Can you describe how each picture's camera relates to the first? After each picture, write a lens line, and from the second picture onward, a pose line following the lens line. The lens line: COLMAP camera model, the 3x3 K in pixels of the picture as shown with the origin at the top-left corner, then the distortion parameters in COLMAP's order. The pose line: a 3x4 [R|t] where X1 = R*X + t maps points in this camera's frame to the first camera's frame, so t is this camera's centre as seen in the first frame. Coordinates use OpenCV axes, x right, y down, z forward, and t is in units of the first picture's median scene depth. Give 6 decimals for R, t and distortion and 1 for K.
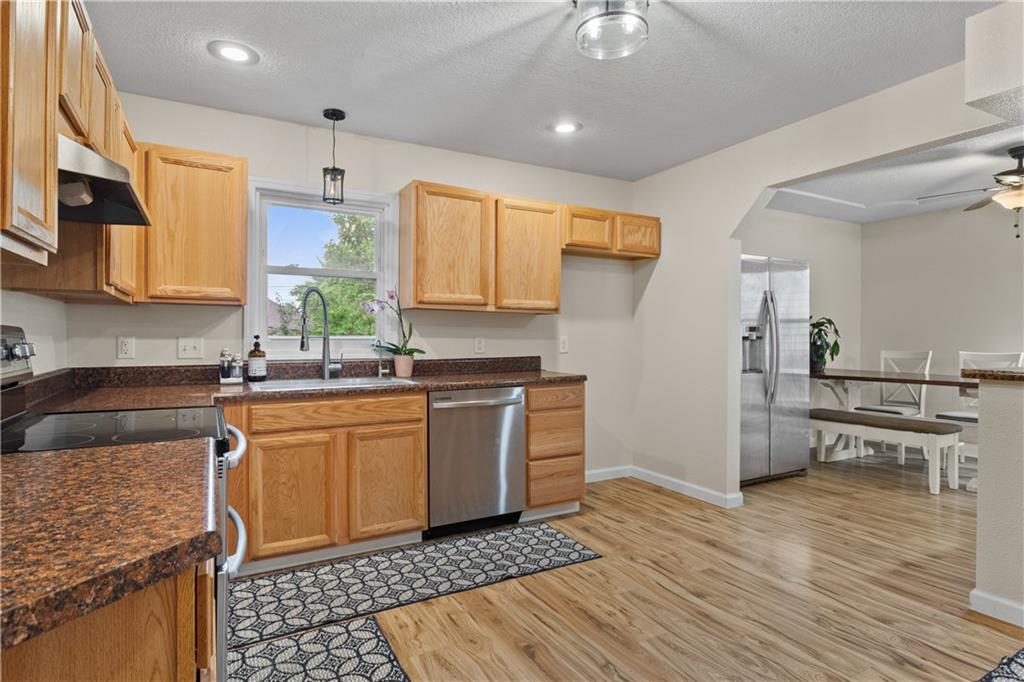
lens RADIAL K [[546.1, 0, 513.5], [0, 546.1, 342.1], [0, 0, 1]] dist [-0.010394, 0.010168]
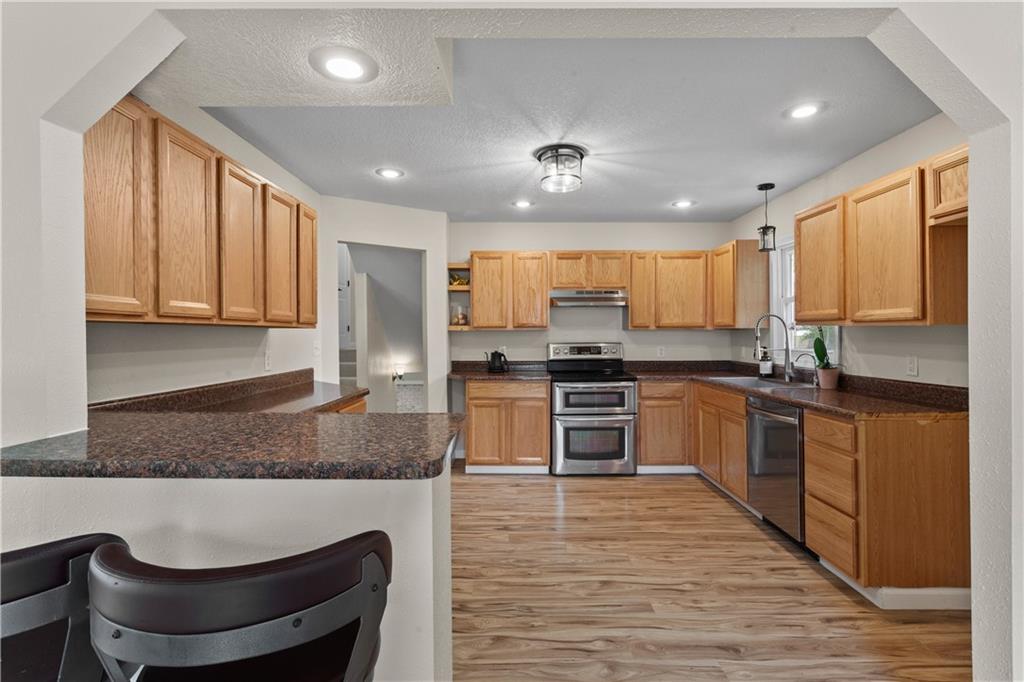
lens RADIAL K [[491.3, 0, 515.3], [0, 491.3, 336.0], [0, 0, 1]] dist [-0.002038, 0.004084]
pose [[-0.482722, 0.004632, -0.875762, 0.965432], [-0.006881, 0.999935, 0.009082, -0.045544], [0.875747, 0.010410, -0.482659, 0.959185]]
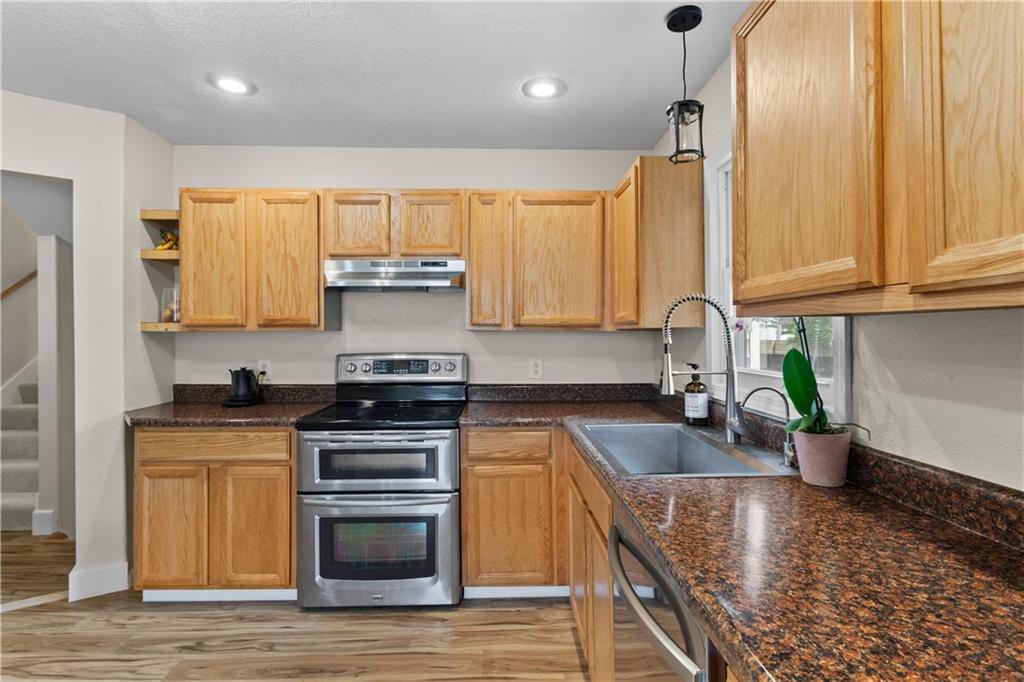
lens RADIAL K [[491.3, 0, 515.8], [0, 491.3, 336.0], [0, 0, 1]] dist [-0.002038, 0.004084]
pose [[-0.461231, -0.002371, -0.887277, 0.240614], [-0.008498, 0.999962, 0.001745, -0.046390], [0.887240, 0.008344, -0.461234, 1.000402]]
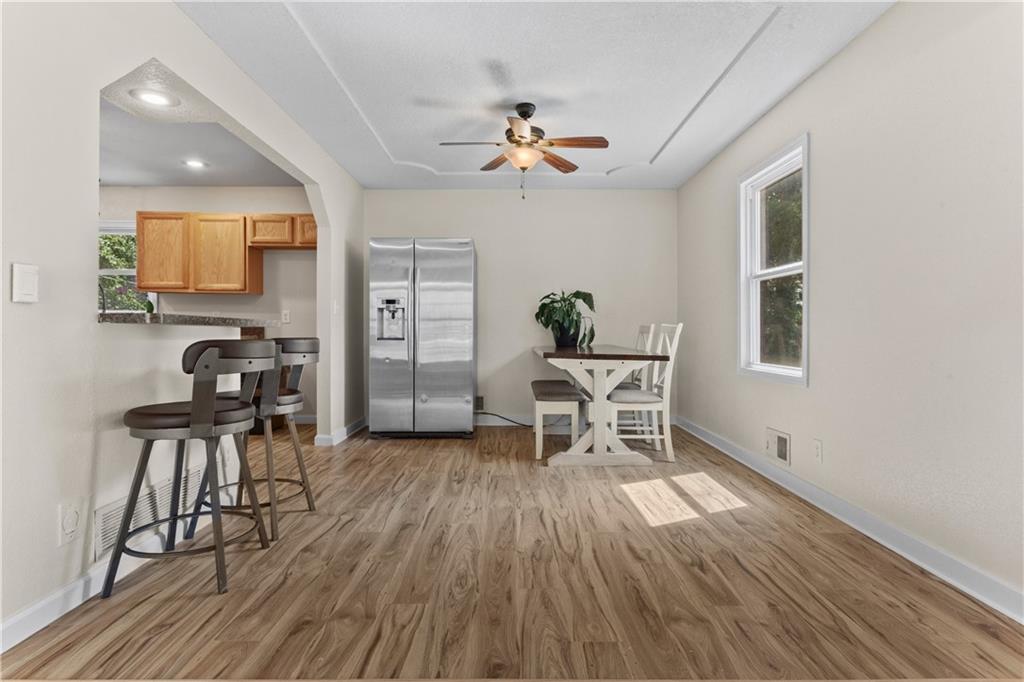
lens RADIAL K [[537.3, 0, 520.0], [0, 537.3, 326.9], [0, 0, 1]] dist [-0.007208, 0.004691]
pose [[0.874356, -0.001894, -0.485282, 1.520153], [-0.008009, 0.999800, -0.018332, 0.059680], [0.485219, 0.019916, 0.874166, 0.172047]]
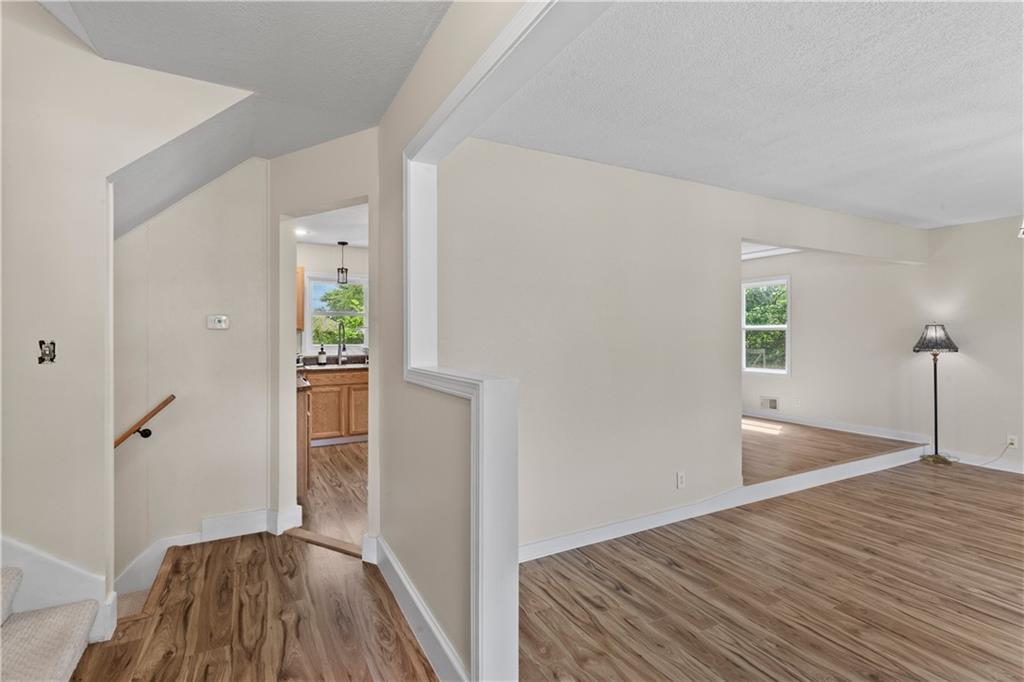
lens RADIAL K [[491.3, 0, 515.8], [0, 491.3, 329.7], [0, 0, 1]] dist [-0.002038, 0.004084]
pose [[0.999969, -0.006438, -0.004478, 0.338886], [0.006349, 0.999789, -0.019547, -0.025584], [0.004603, 0.019518, 0.999799, -0.878047]]
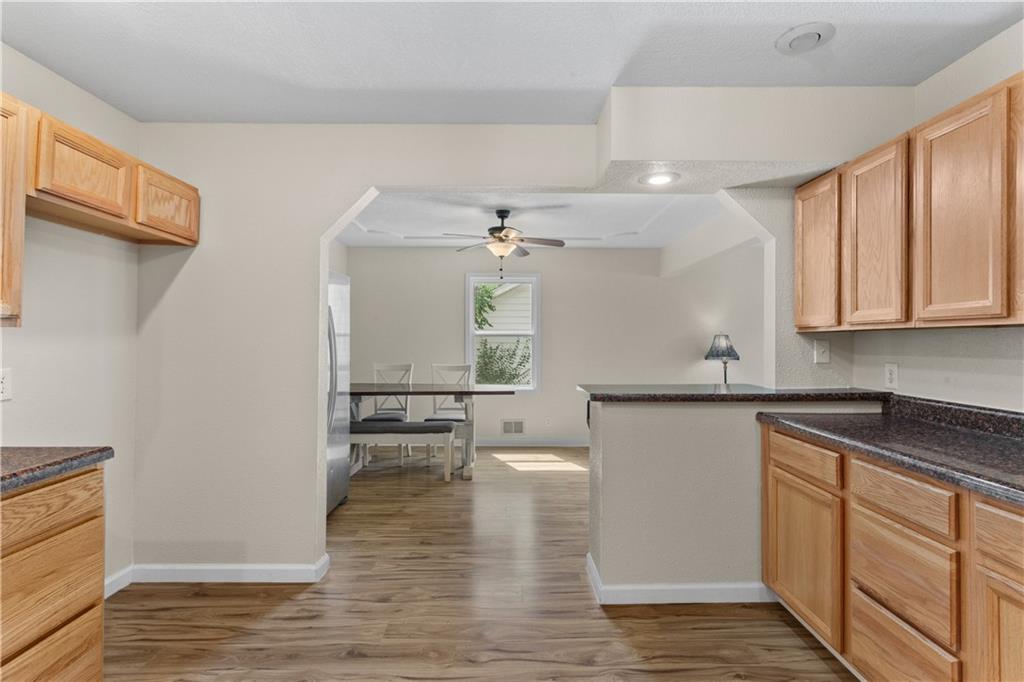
lens RADIAL K [[491.3, 0, 518.1], [0, 491.3, 335.1], [0, 0, 1]] dist [-0.002038, 0.004084]
pose [[0.473689, 0.011621, 0.880615, -0.104643], [0.007451, 0.999824, -0.017202, -0.037947], [-0.880661, 0.014710, 0.473519, 0.446702]]
